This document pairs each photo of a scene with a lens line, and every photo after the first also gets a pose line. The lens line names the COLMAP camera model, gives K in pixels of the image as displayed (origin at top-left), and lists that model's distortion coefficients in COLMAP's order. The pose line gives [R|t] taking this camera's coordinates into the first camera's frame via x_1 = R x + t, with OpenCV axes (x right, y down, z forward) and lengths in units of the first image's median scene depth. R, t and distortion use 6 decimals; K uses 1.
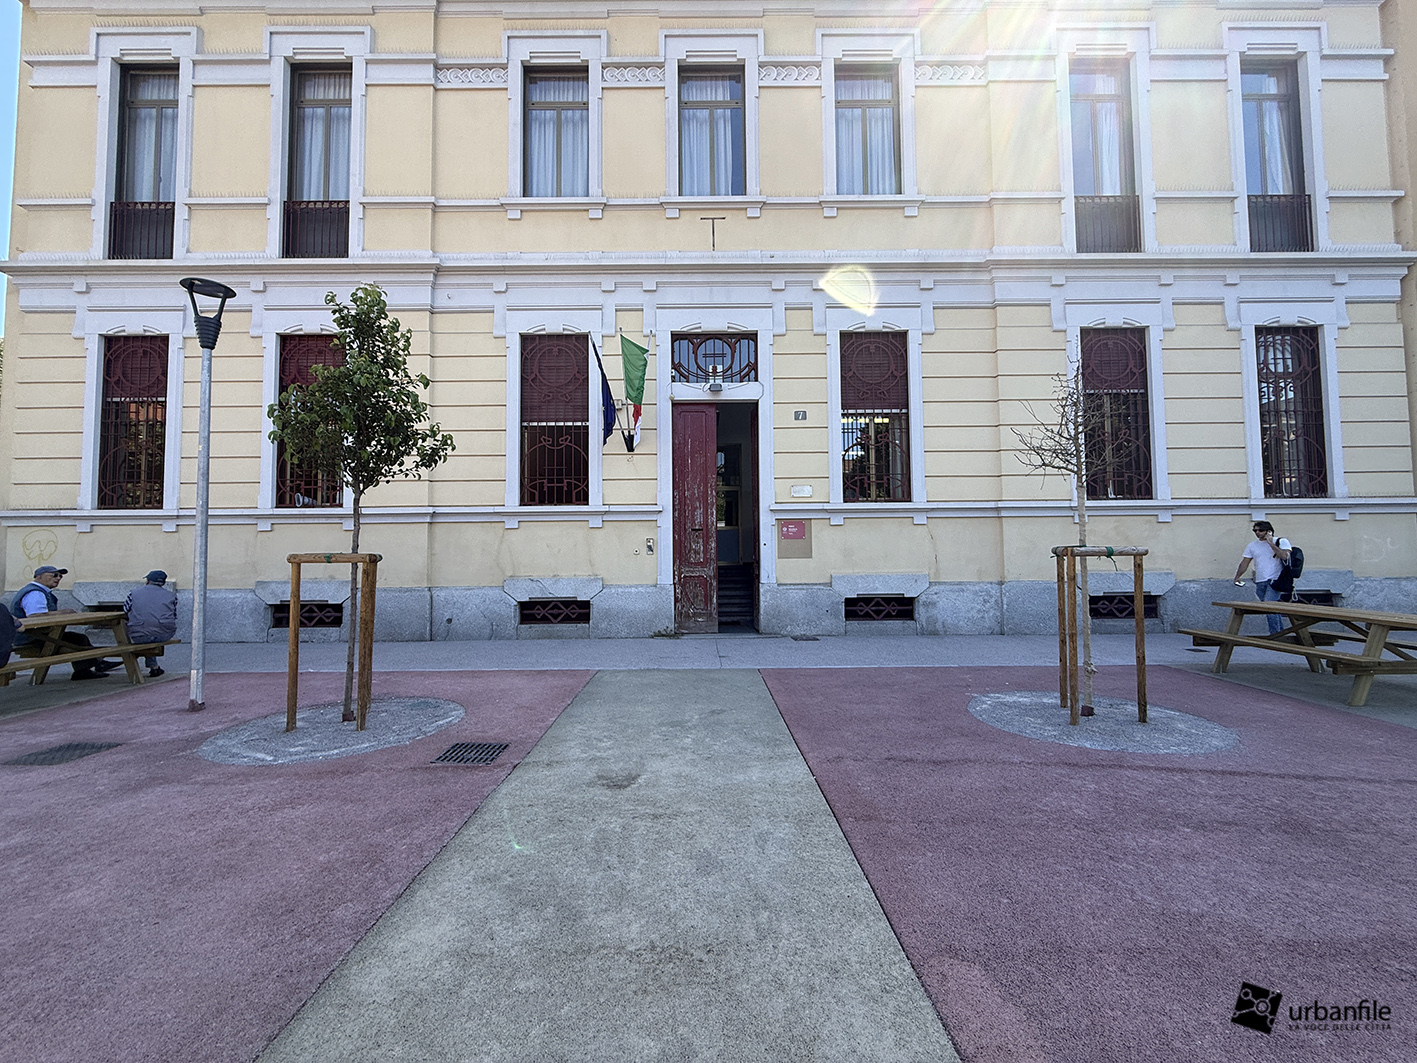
lens RADIAL K [[546.0, 0, 687.1], [0, 546.0, 529.3], [0, 0, 1]] dist [-0.004003, 0.000567]
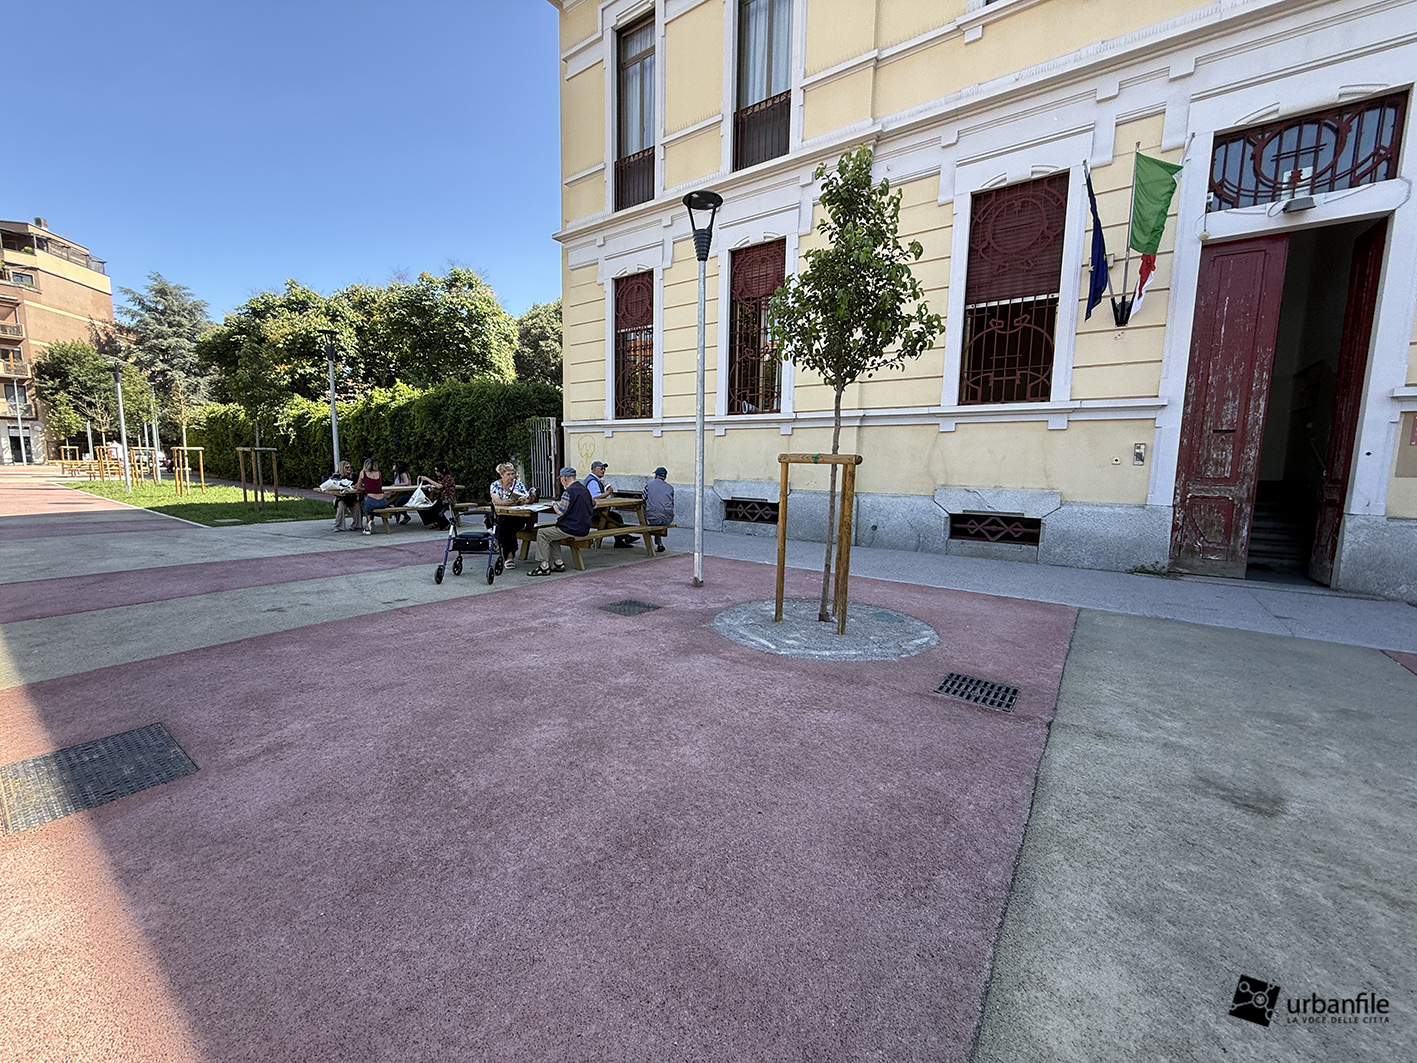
lens RADIAL K [[546.0, 0, 710.8], [0, 546.0, 522.9], [0, 0, 1]] dist [-0.004003, 0.000567]
pose [[0.812825, 0.087118, -0.575956, -0.116013], [0.003643, 0.987973, 0.154581, 0.007189], [0.582497, -0.127746, 0.802732, 0.044811]]
